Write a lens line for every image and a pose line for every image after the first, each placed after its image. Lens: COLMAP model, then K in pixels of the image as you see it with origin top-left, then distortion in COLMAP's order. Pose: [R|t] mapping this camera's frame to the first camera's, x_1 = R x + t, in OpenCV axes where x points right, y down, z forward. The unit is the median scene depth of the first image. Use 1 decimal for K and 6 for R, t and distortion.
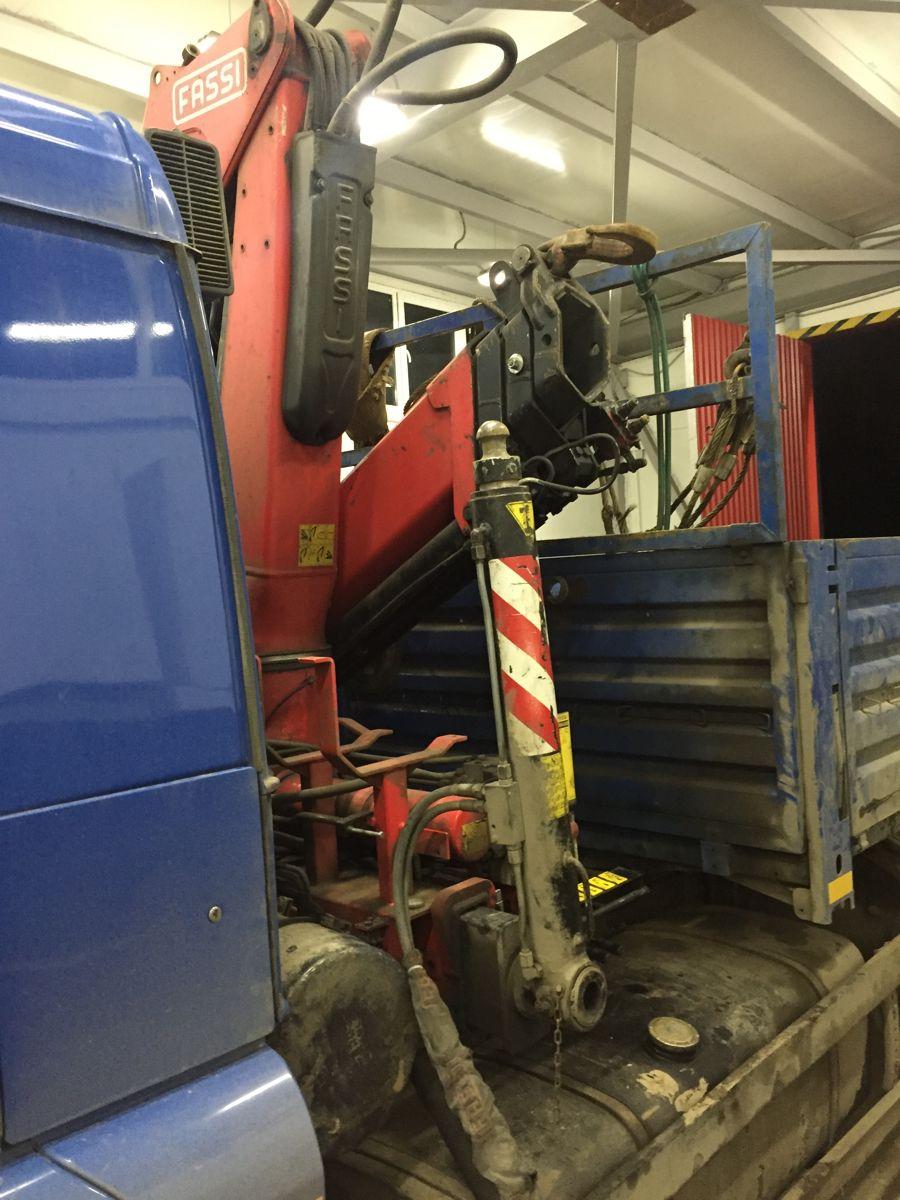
lens RADIAL K [[1014.6, 0, 463.1], [0, 1014.6, 579.8], [0, 0, 1]] dist [0.046187, -0.020530]
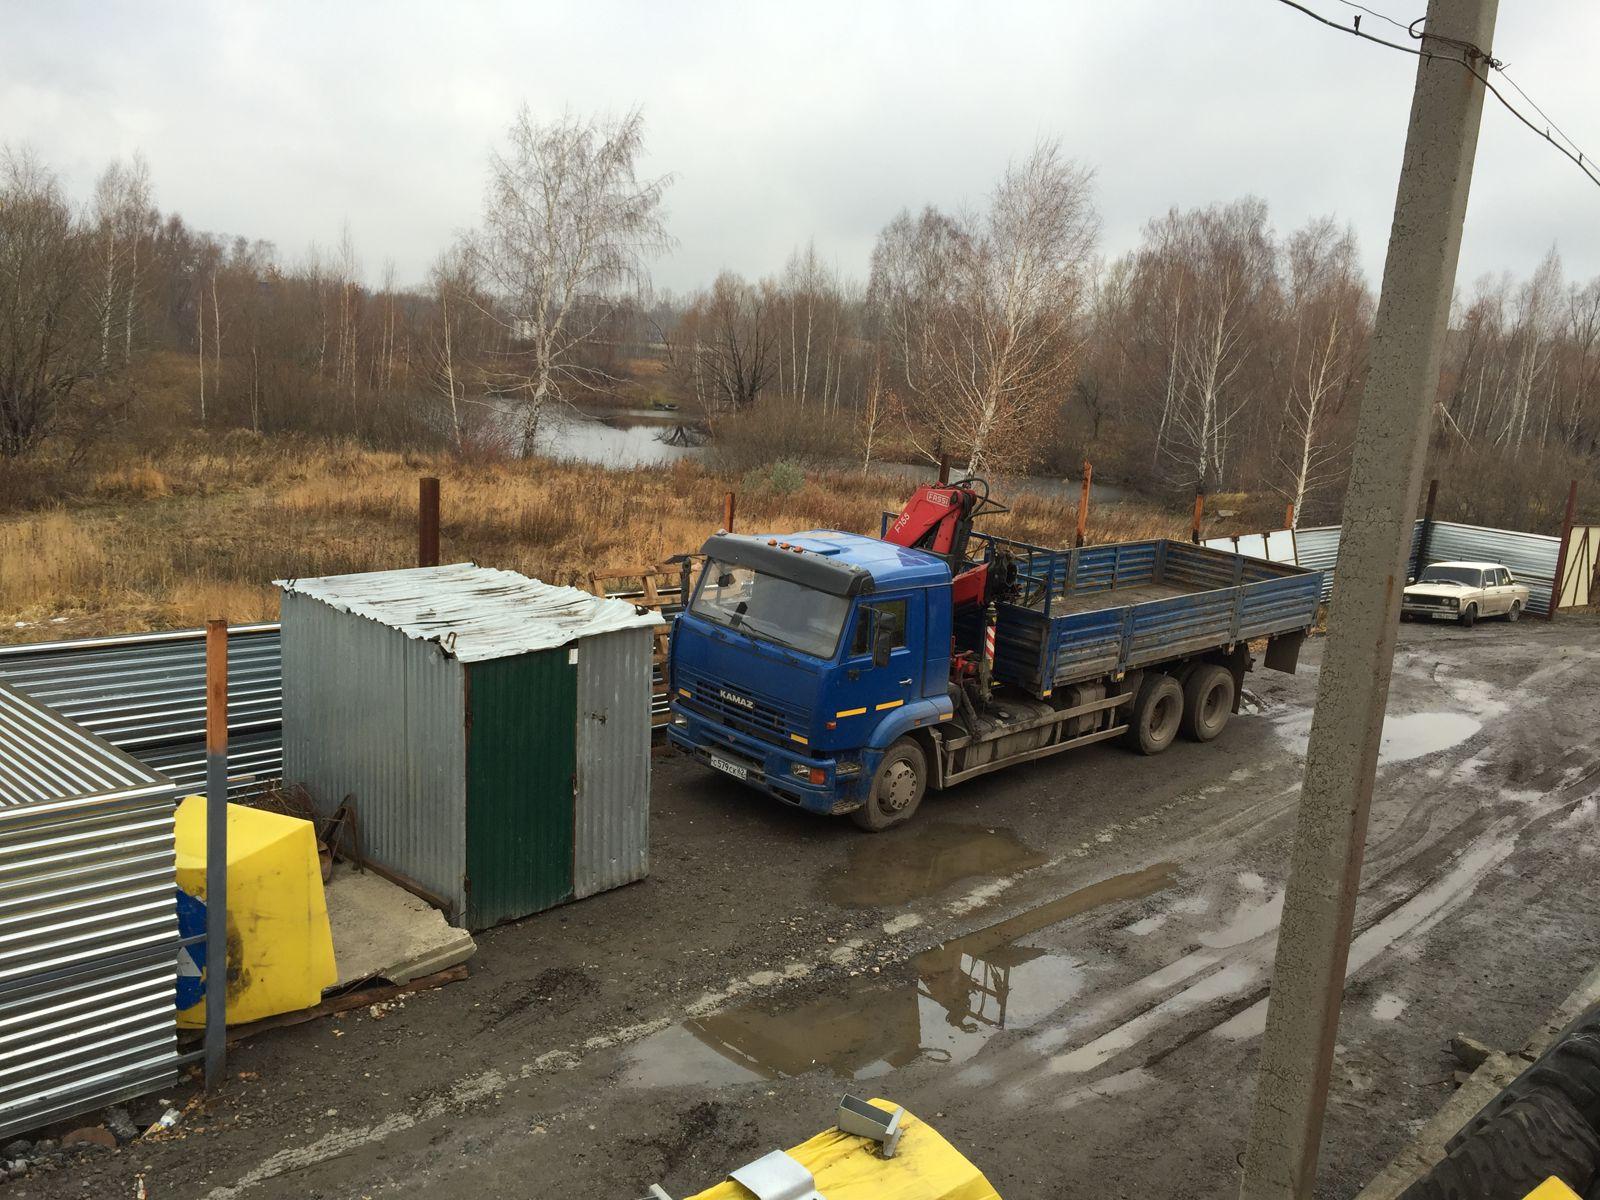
lens RADIAL K [[1352.8, 0, 797.5], [0, 1352.8, 603.7], [0, 0, 1]] dist [0.046187, -0.020530]
pose [[0.988370, 0.151410, -0.014141, -0.703771], [-0.145069, 0.966680, 0.210915, -1.194911], [0.045604, -0.206410, 0.977402, -4.870583]]
